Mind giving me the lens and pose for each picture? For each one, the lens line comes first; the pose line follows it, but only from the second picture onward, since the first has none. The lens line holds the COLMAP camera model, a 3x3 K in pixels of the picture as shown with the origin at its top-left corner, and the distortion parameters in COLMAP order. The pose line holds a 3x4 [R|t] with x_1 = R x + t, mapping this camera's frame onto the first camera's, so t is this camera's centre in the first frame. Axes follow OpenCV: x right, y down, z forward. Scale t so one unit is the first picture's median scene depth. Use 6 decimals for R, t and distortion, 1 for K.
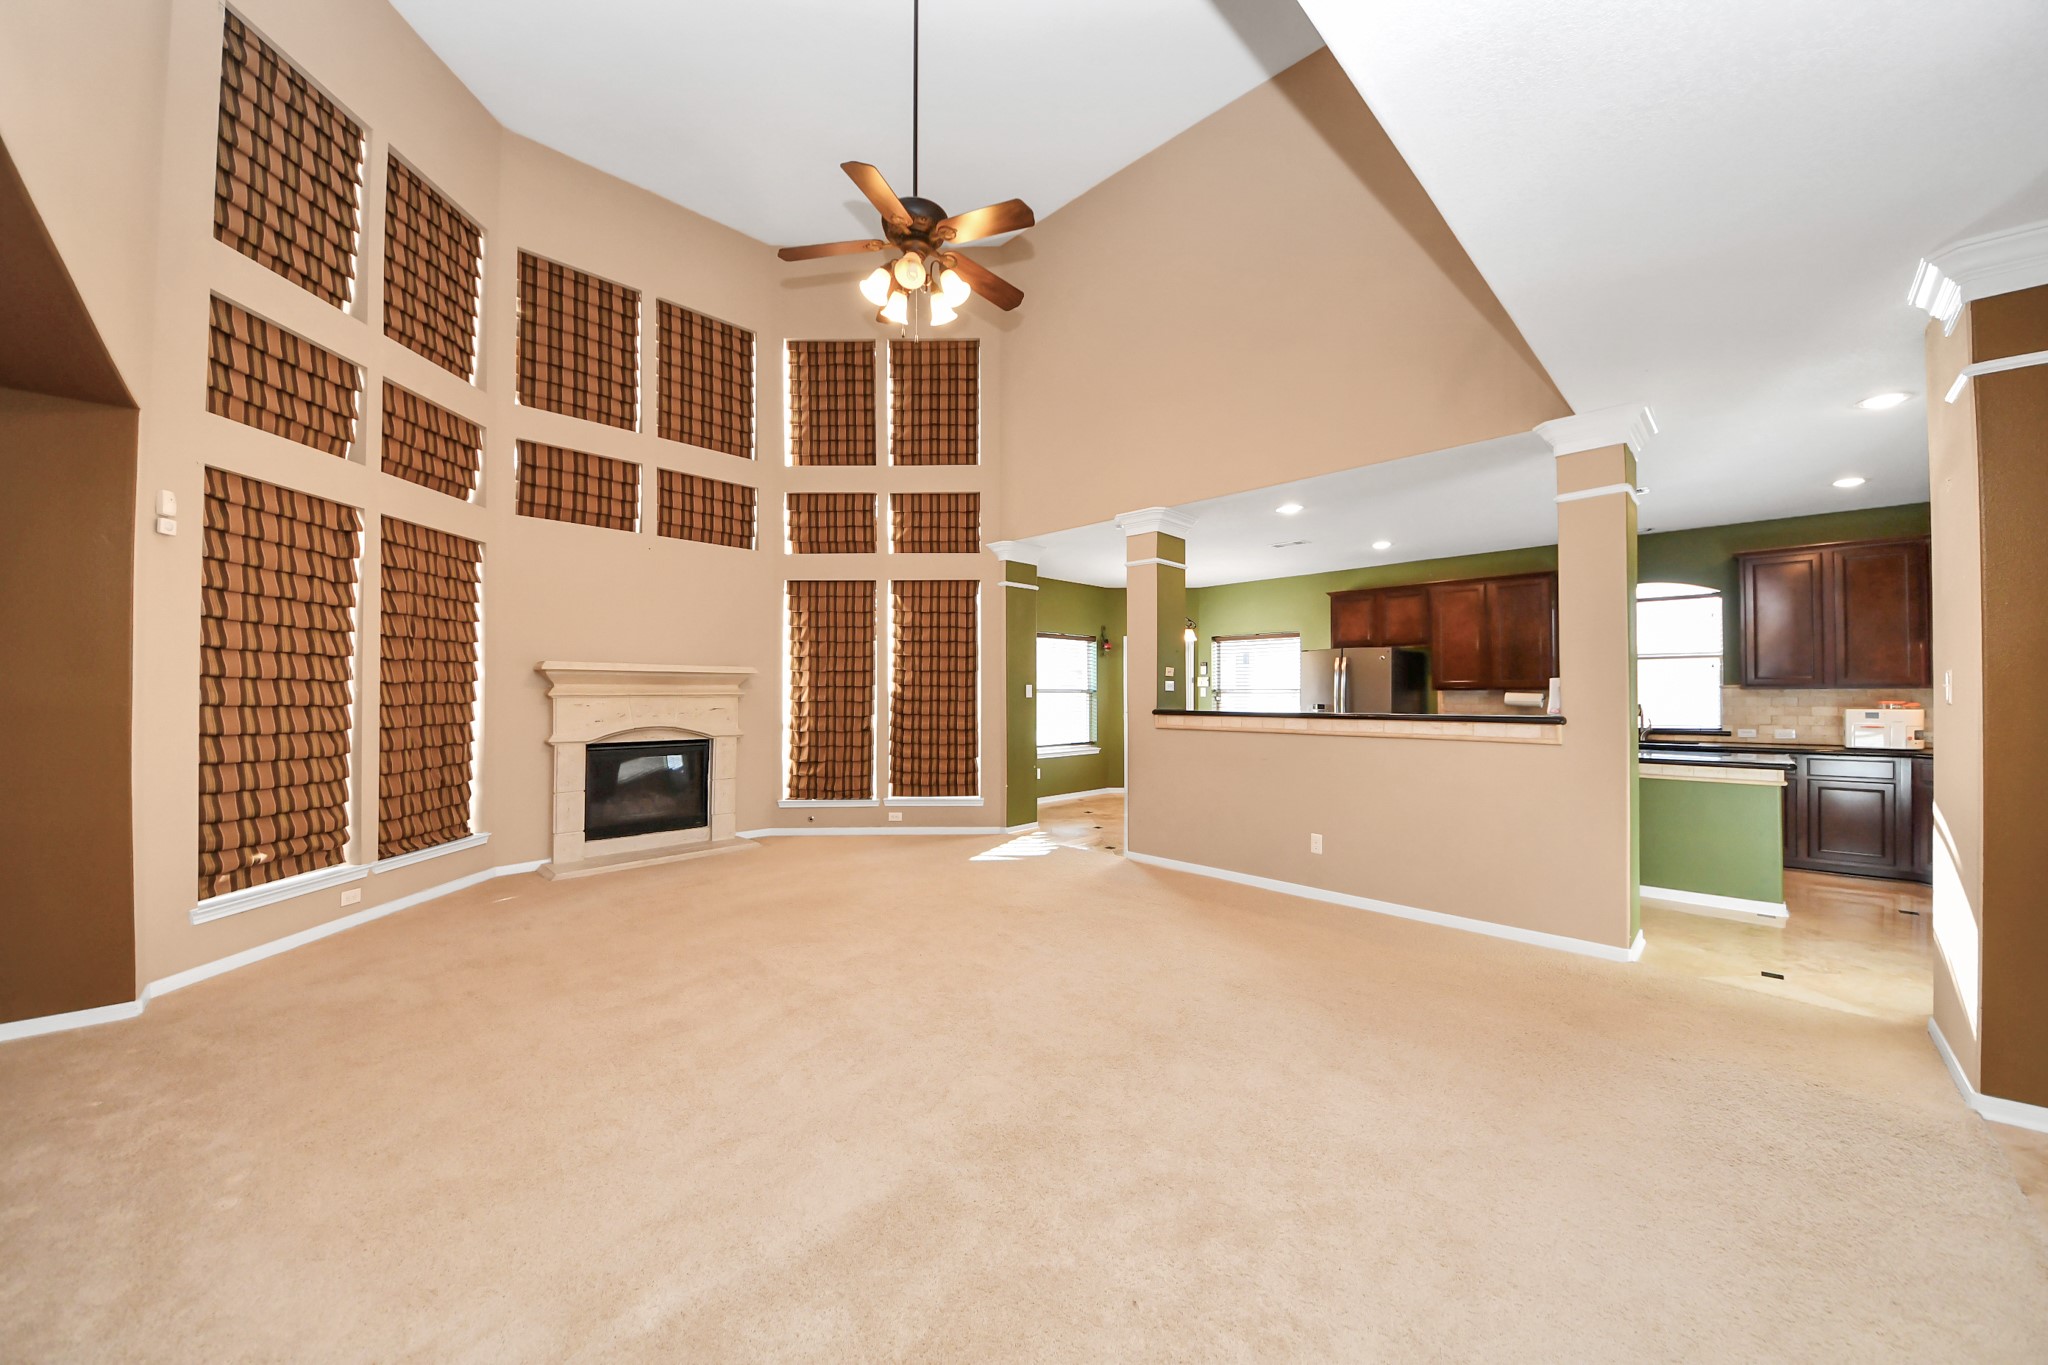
lens RADIAL K [[724.9, 0, 1019.0], [0, 724.9, 688.6], [0, 0, 1]] dist [0.000869, -0.009043]
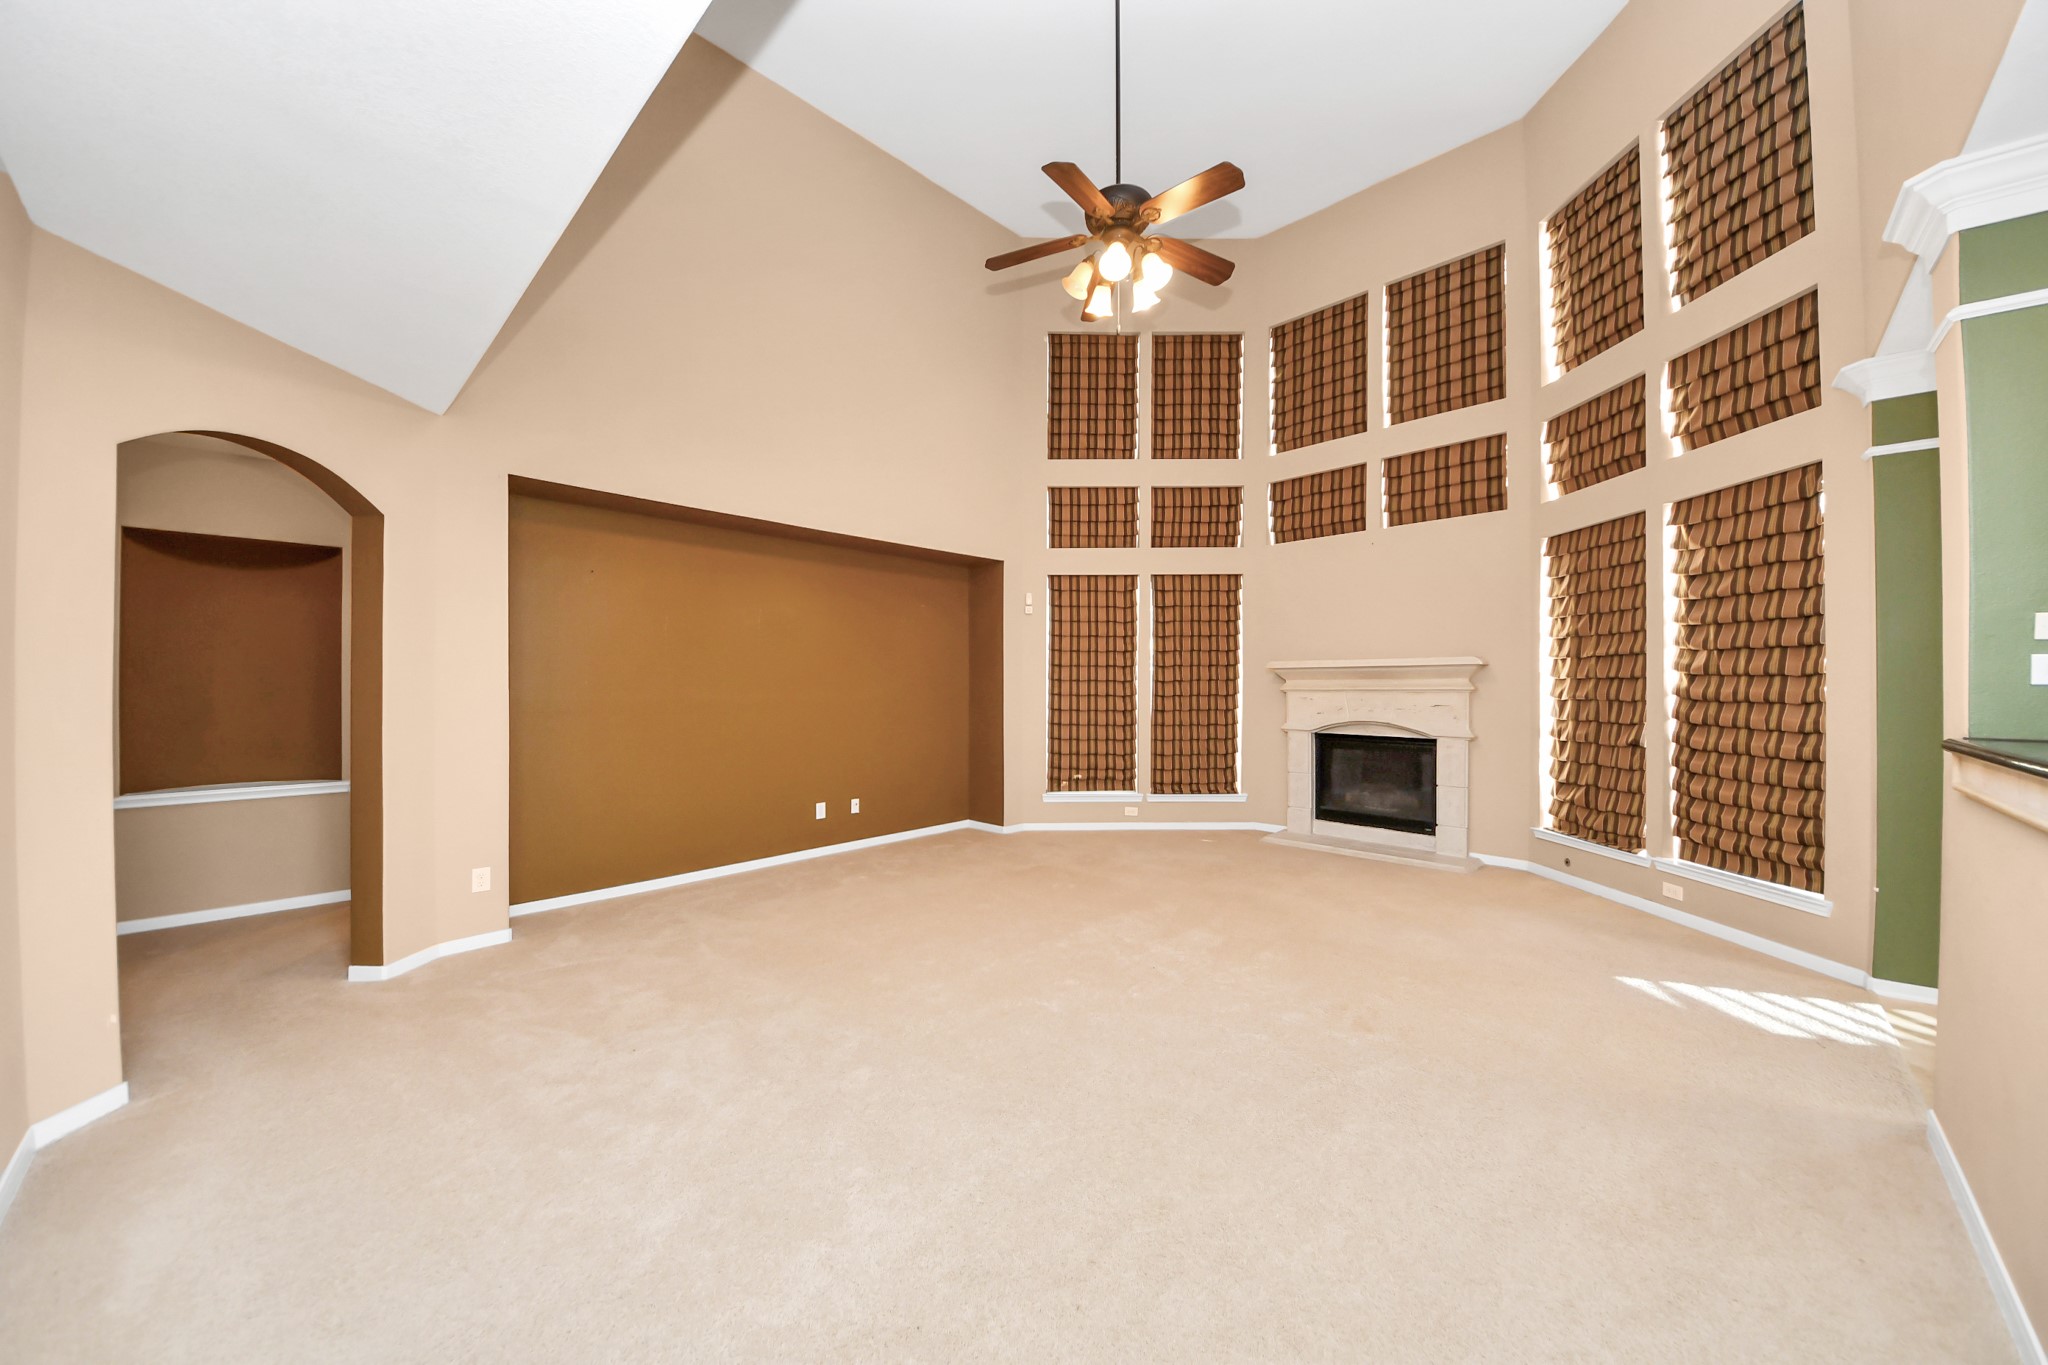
lens RADIAL K [[724.9, 0, 1019.0], [0, 724.9, 688.6], [0, 0, 1]] dist [0.000869, -0.009043]
pose [[-0.017045, 0.002432, -0.999852, 0.467077], [0.007556, 0.999969, 0.002303, 0.001147], [0.999826, -0.007516, -0.017063, 0.491164]]
